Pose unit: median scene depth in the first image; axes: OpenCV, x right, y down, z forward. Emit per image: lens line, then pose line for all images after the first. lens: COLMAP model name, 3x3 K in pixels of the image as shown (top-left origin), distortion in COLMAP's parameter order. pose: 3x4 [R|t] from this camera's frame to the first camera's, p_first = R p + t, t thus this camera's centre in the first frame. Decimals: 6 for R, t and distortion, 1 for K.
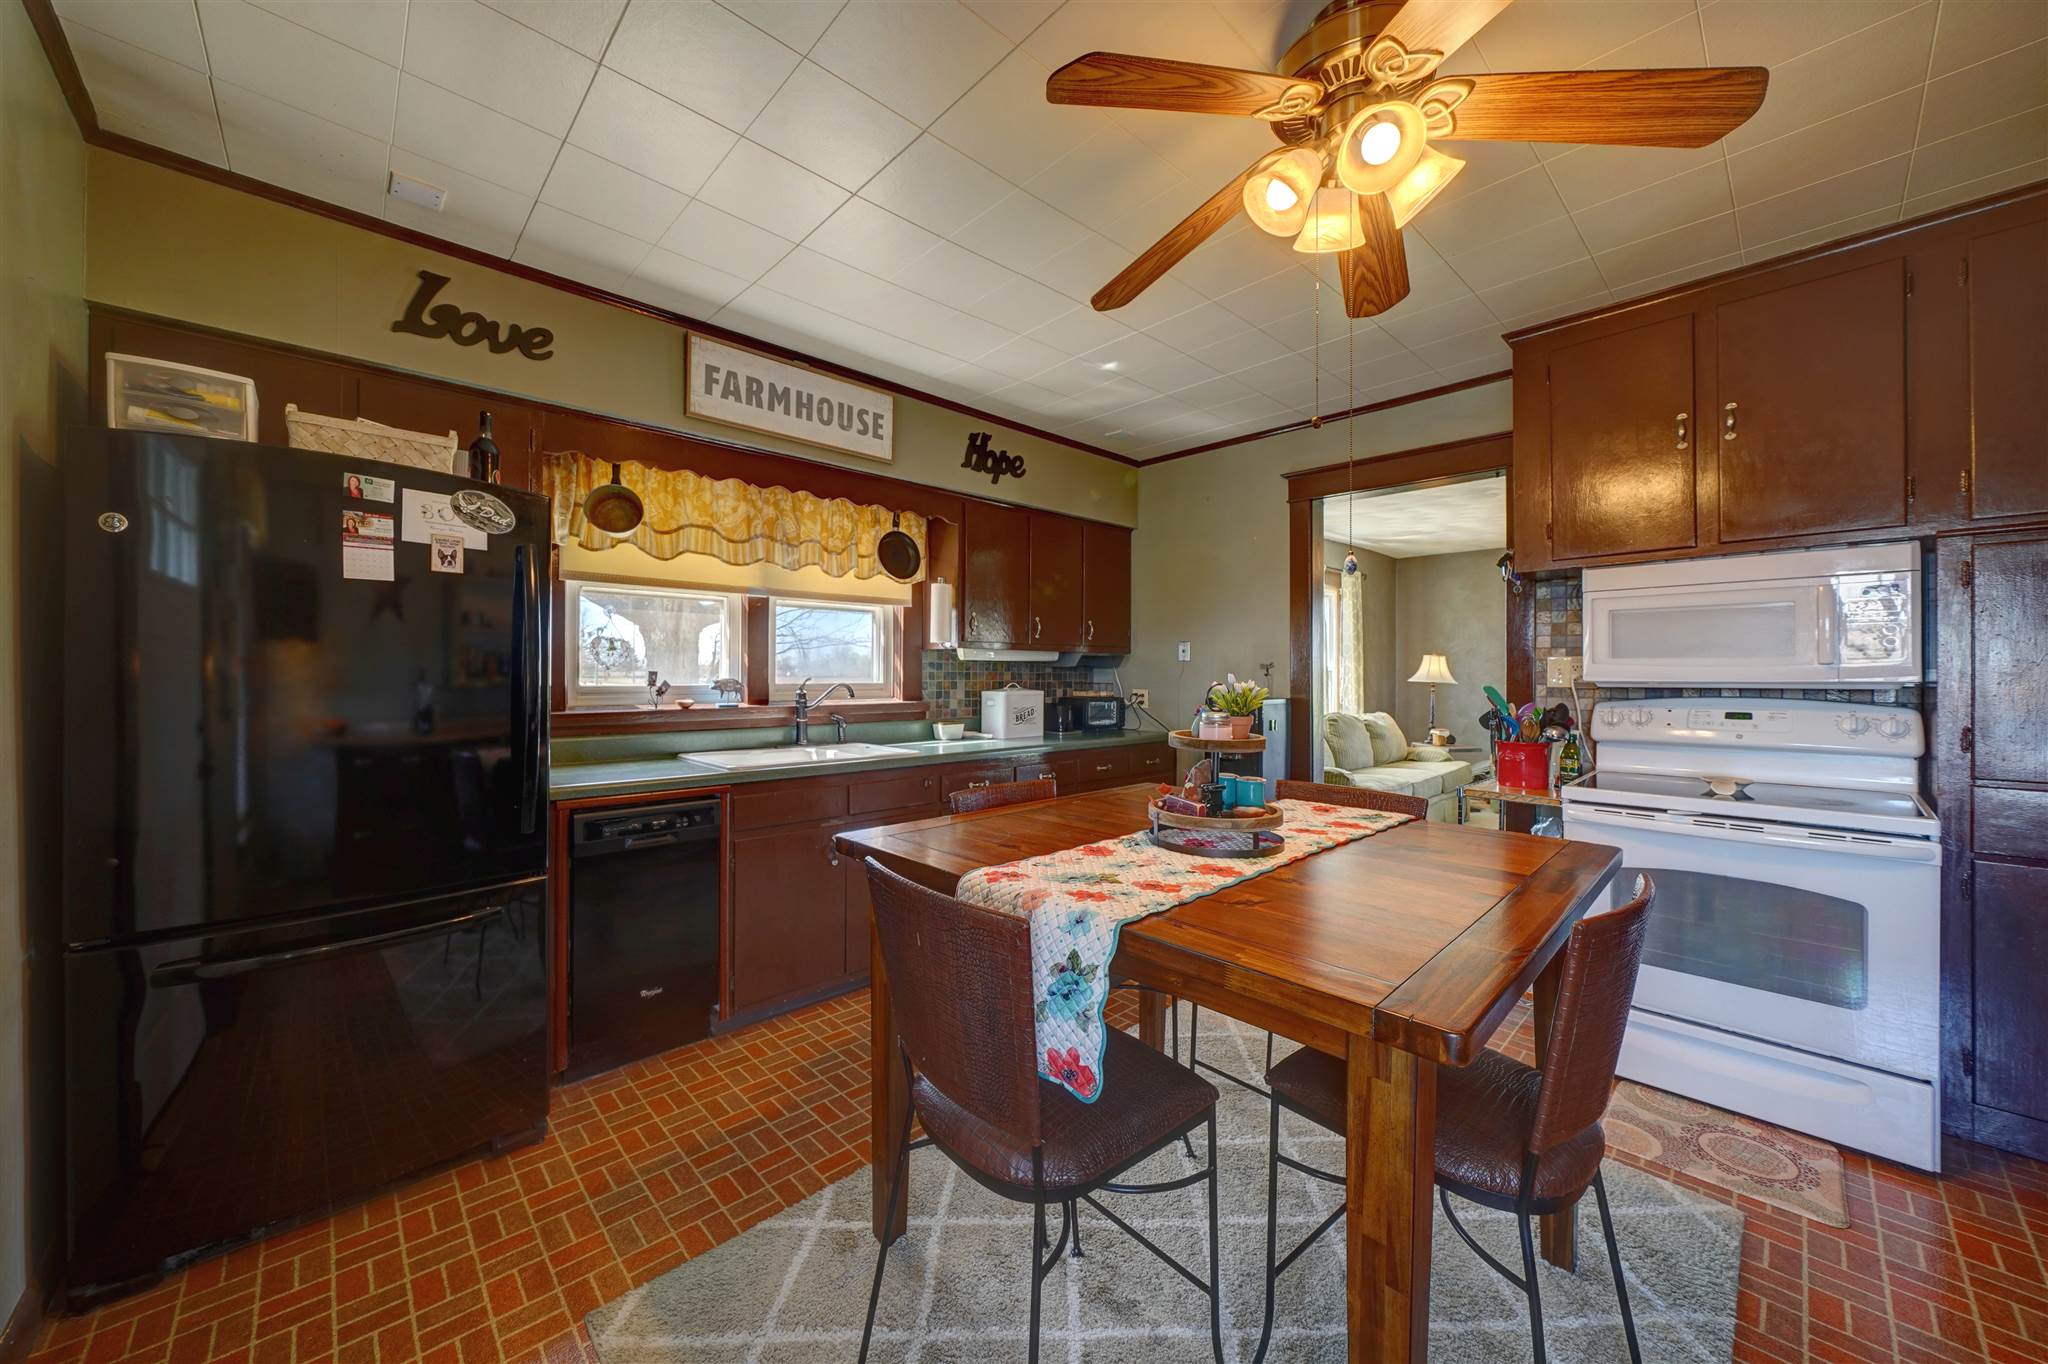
lens RADIAL K [[731.7, 0, 1016.4], [0, 731.7, 670.5], [0, 0, 1]] dist [-0.001563, -0.000017]
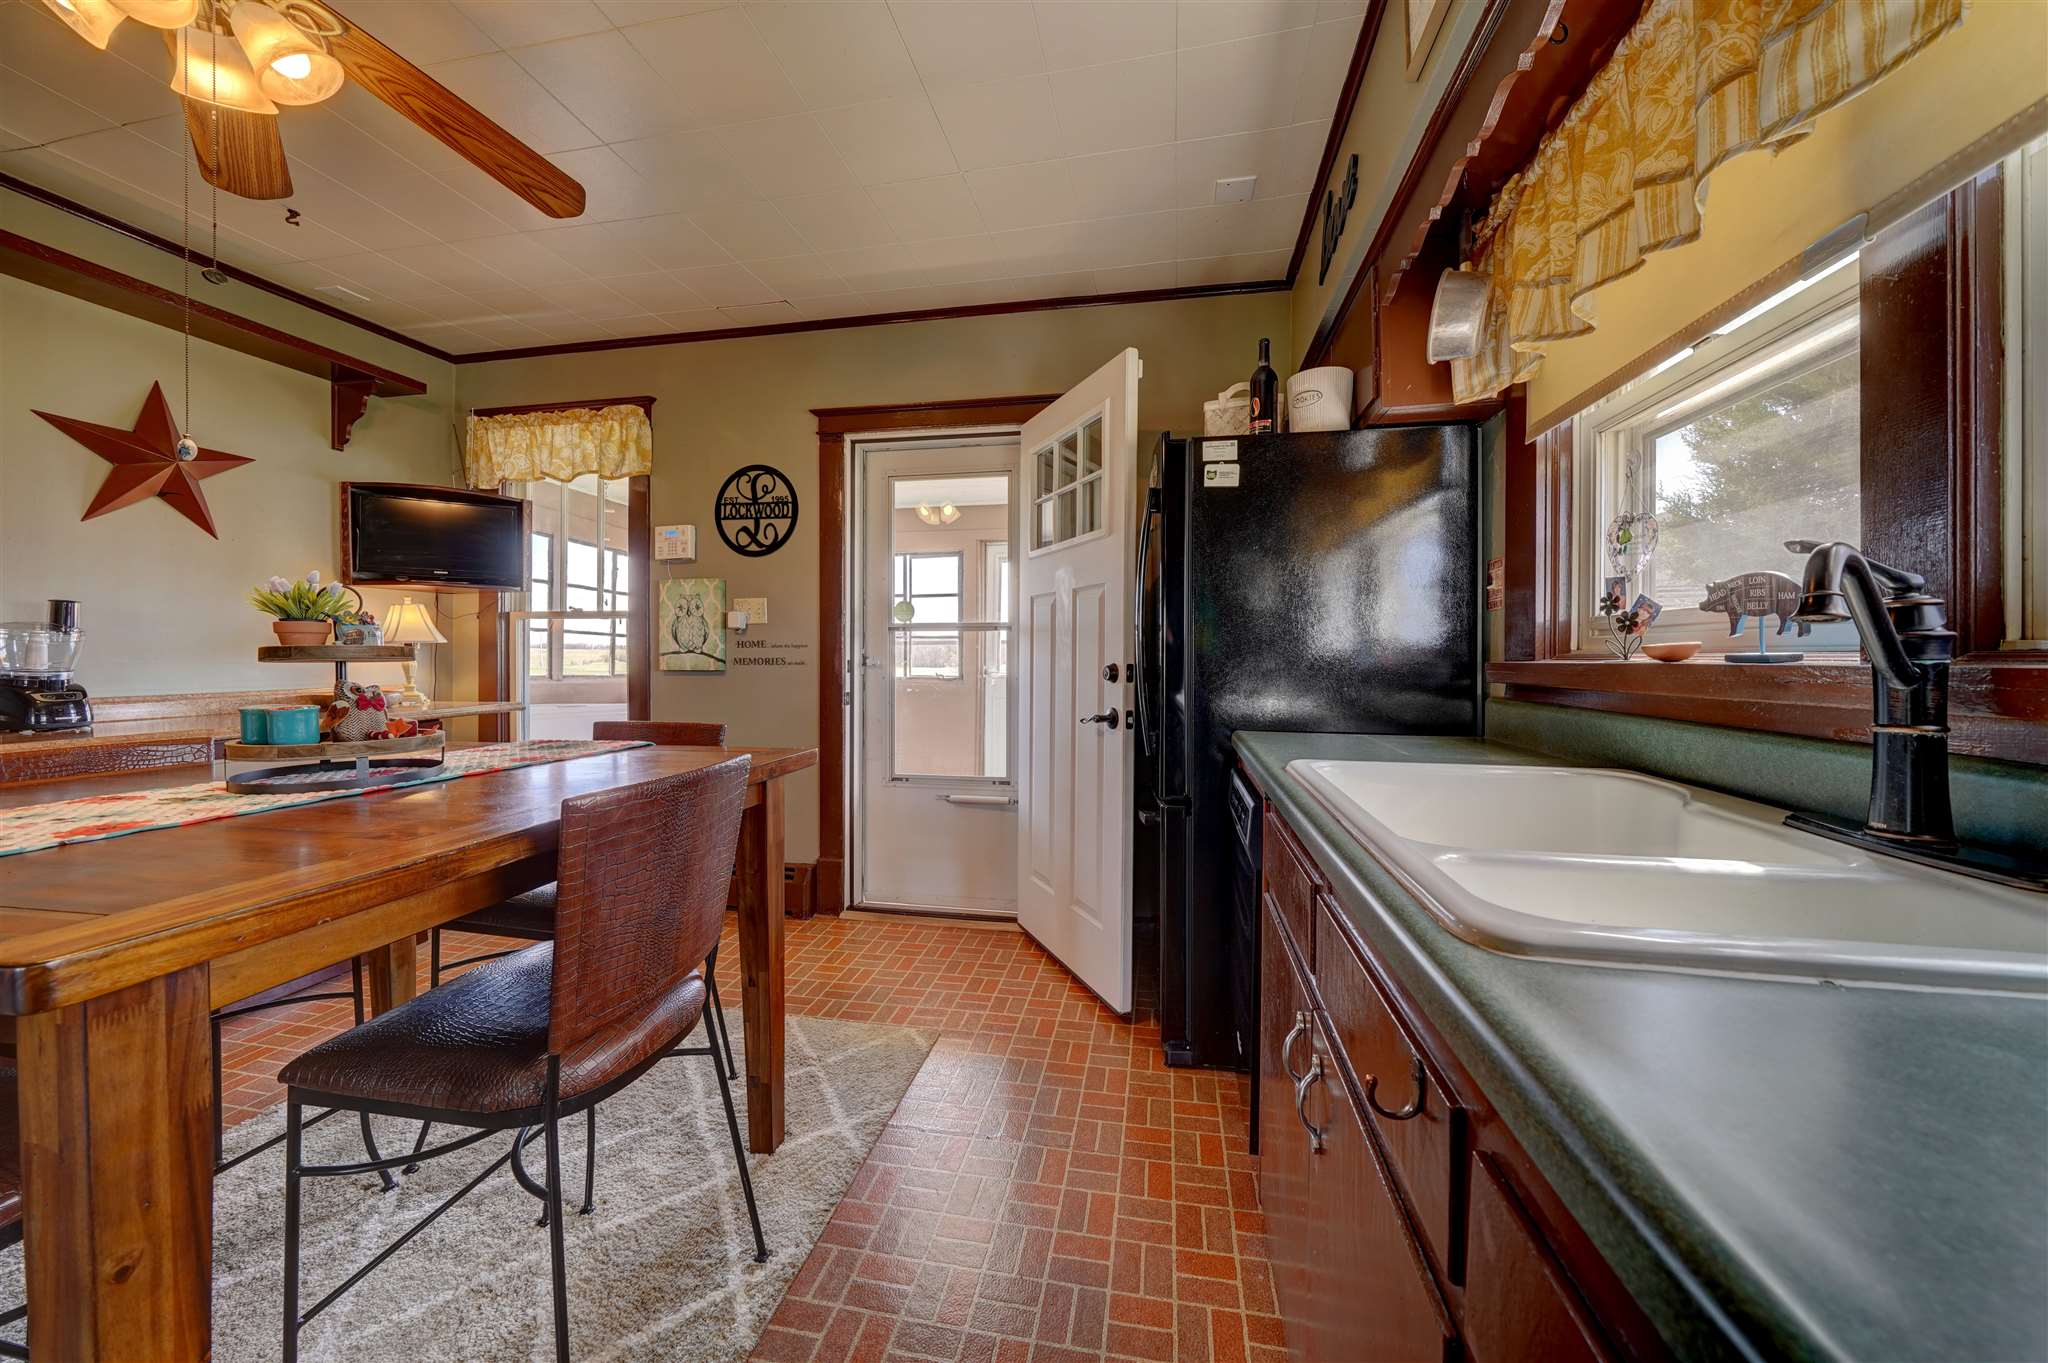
lens RADIAL K [[731.7, 0, 1016.4], [0, 731.7, 670.0], [0, 0, 1]] dist [-0.001563, -0.000017]
pose [[-0.817204, 0.004077, -0.576334, 0.079290], [-0.003482, 0.999922, 0.012011, 0.050205], [0.576338, 0.011823, -0.817126, 1.082630]]
